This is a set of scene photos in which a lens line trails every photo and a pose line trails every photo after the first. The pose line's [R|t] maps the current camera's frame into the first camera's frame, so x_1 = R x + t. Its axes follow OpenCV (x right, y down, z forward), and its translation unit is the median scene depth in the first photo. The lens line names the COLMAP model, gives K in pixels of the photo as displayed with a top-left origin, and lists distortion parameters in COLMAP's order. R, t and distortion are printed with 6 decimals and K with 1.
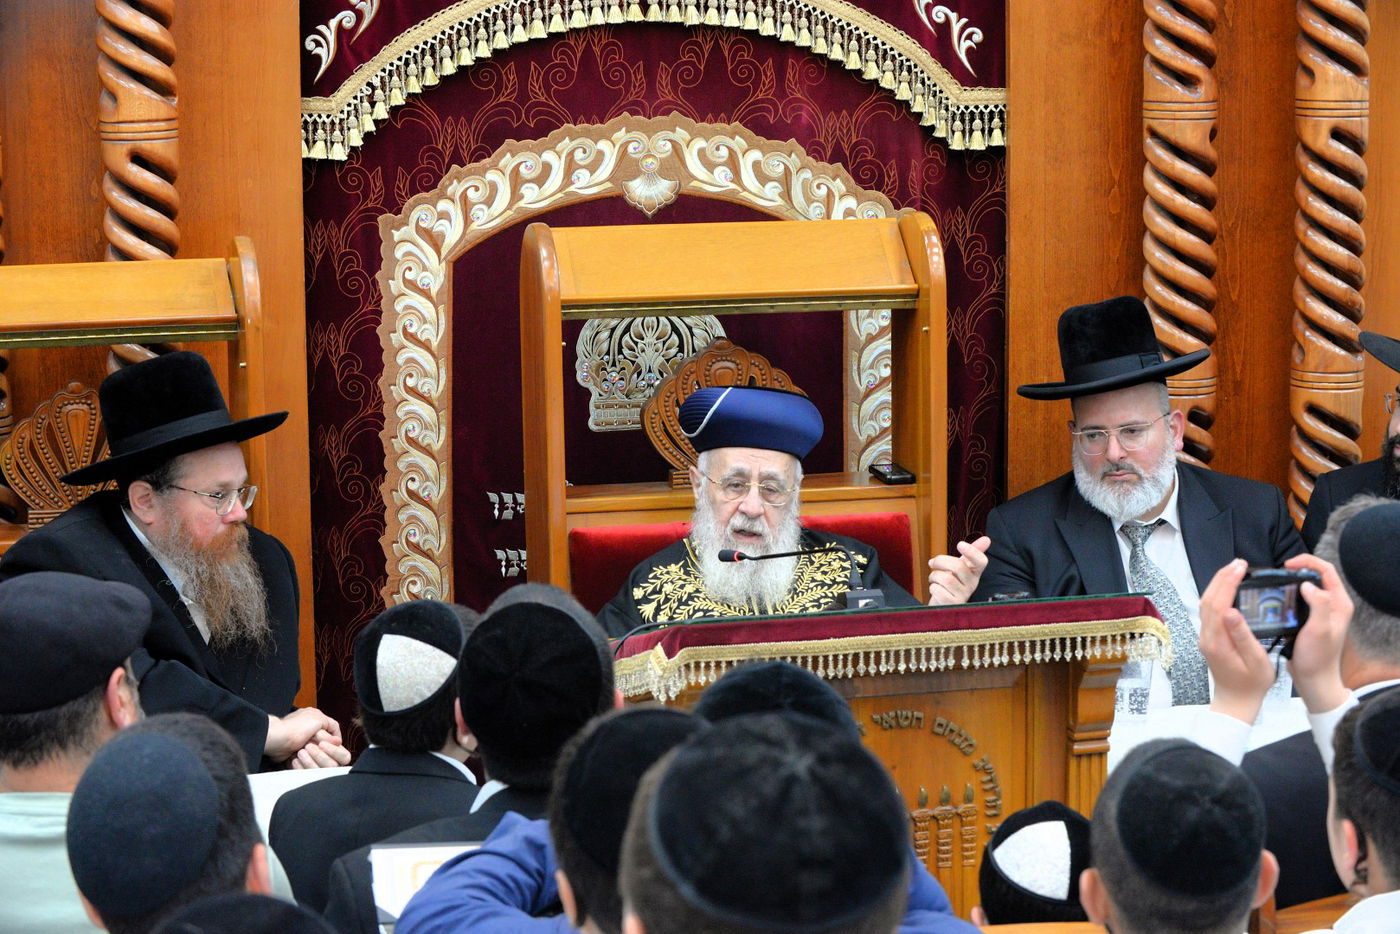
lens RADIAL K [[3319.5, 0, 700.0], [0, 3319.5, 467.0], [0, 0, 1]] dist [-0.316501, 0.186689]
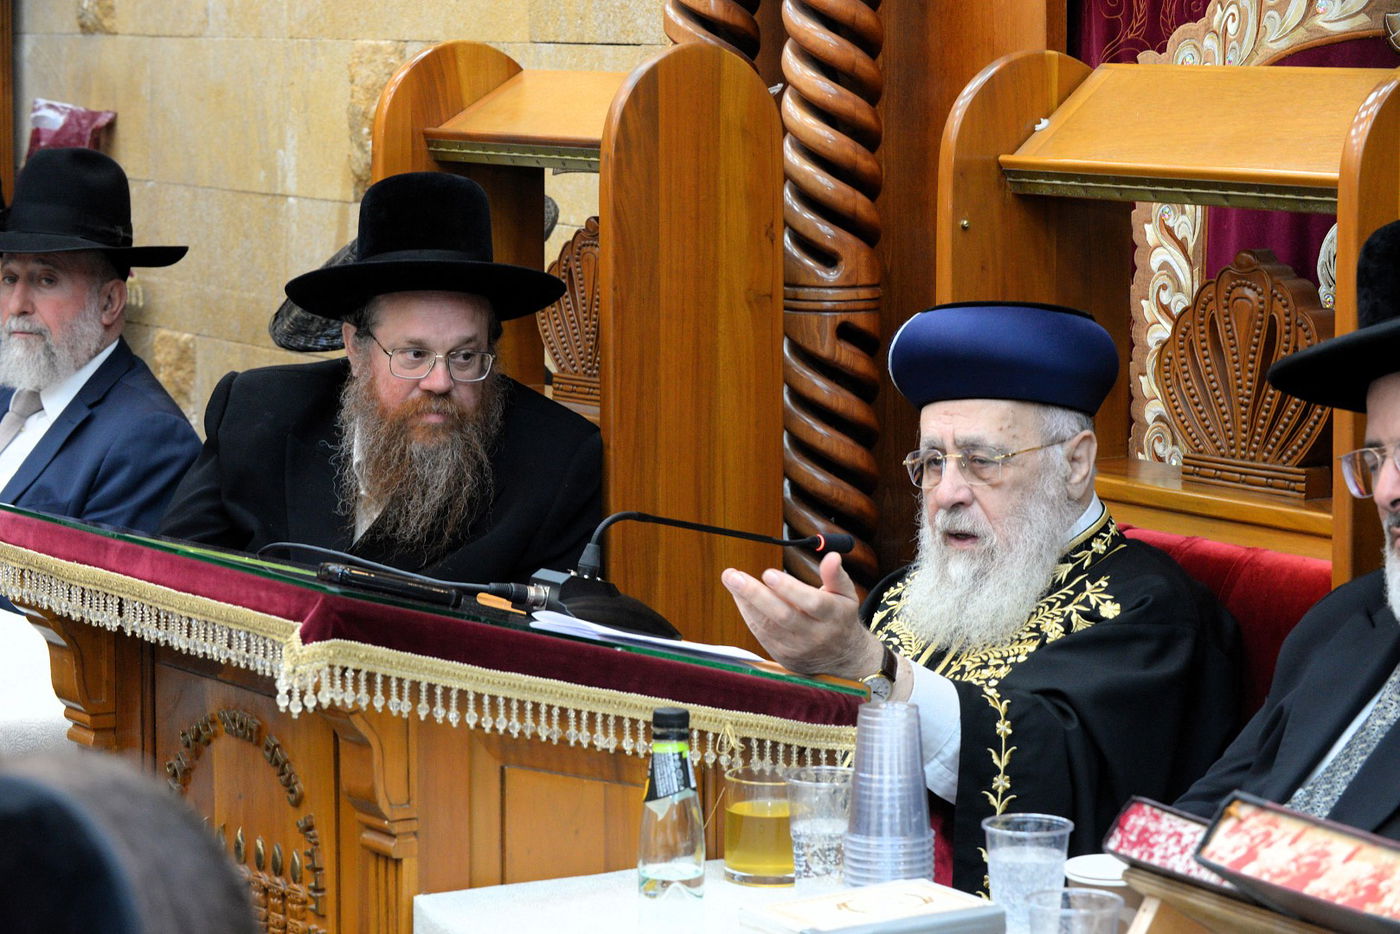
lens RADIAL K [[3679.9, 0, 700.0], [0, 3679.9, 467.0], [0, 0, 1]] dist [-0.130615, -0.430476]
pose [[0.353636, 0.125884, -0.926874, 0.592436], [-0.144079, 0.986408, 0.078998, -0.037360], [0.924220, 0.105606, 0.366967, 0.636714]]
